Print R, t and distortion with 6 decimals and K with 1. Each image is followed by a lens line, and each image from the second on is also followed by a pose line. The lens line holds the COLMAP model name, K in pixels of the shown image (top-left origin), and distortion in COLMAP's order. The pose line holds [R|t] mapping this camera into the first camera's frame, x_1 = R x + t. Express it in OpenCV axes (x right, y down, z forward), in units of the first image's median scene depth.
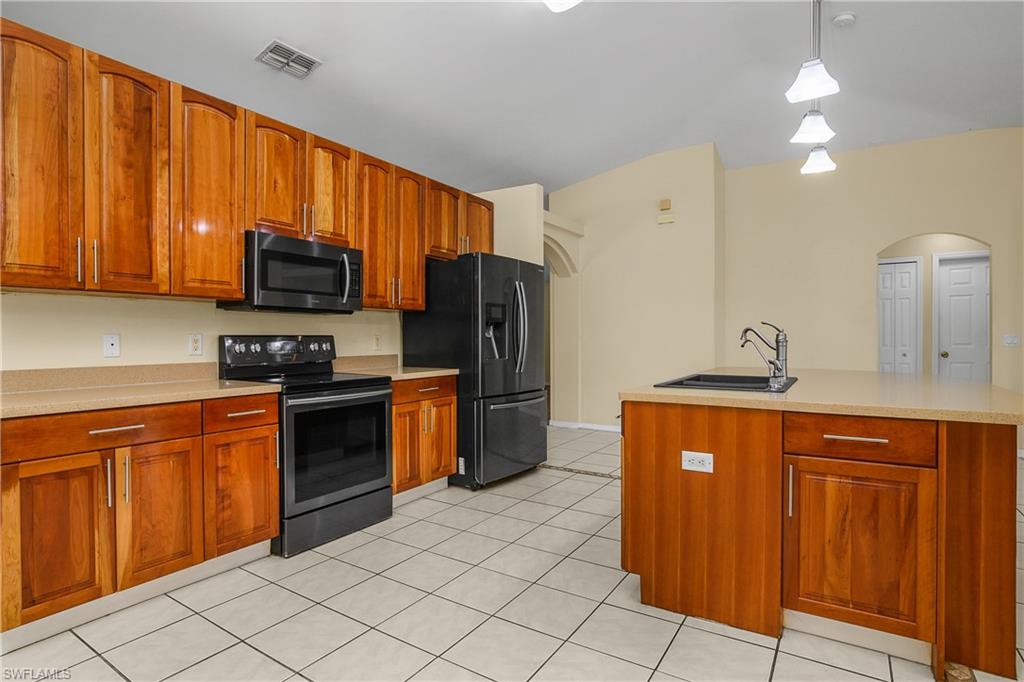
lens RADIAL K [[516.4, 0, 491.7], [0, 516.4, 341.1], [0, 0, 1]] dist [-0.018874, 0.000563]
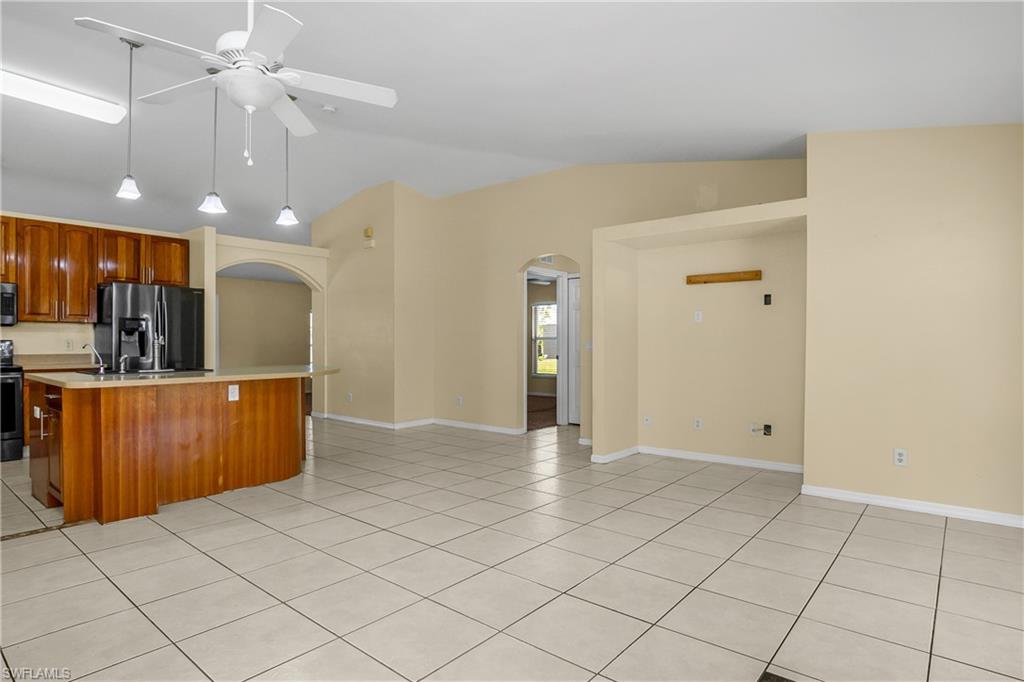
lens RADIAL K [[551.9, 0, 502.6], [0, 551.9, 347.7], [0, 0, 1]] dist [-0.012844, -0.000258]
pose [[0.993868, 0.003833, -0.110503, 1.421515], [-0.003371, 0.999985, 0.004369, -0.000545], [0.110518, -0.003970, 0.993866, -0.464969]]
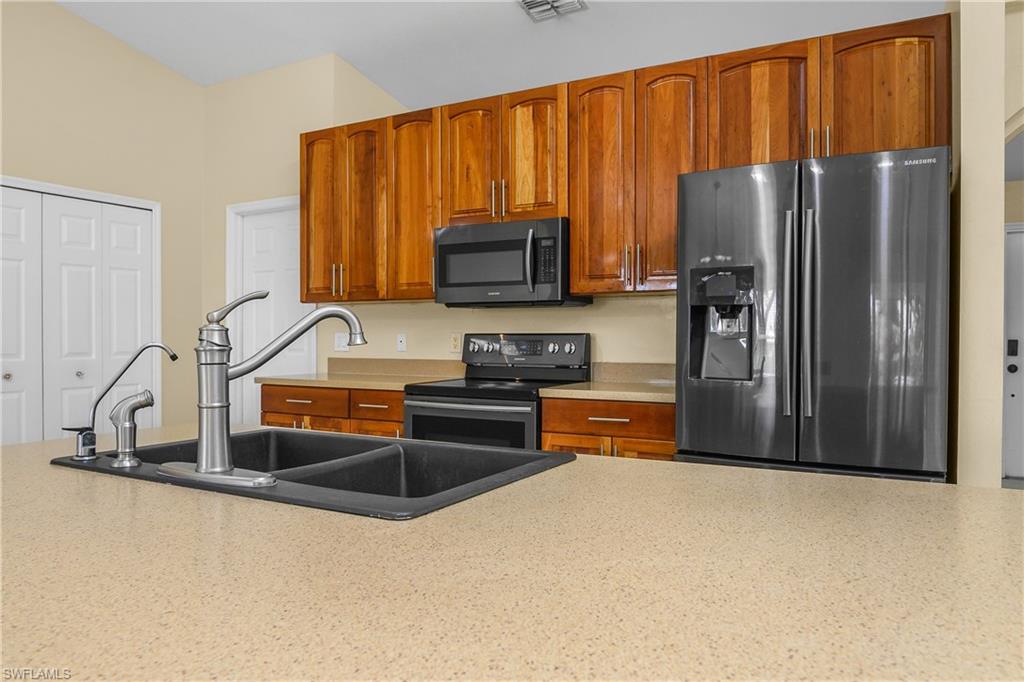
lens RADIAL K [[714.7, 0, 506.4], [0, 714.7, 344.3], [0, 0, 1]] dist [-0.026825, -0.000370]
pose [[0.094823, 0.010983, -0.995434, 0.799755], [-0.005797, 0.999928, 0.010480, -0.005356], [0.995477, 0.004776, 0.094880, 0.870815]]
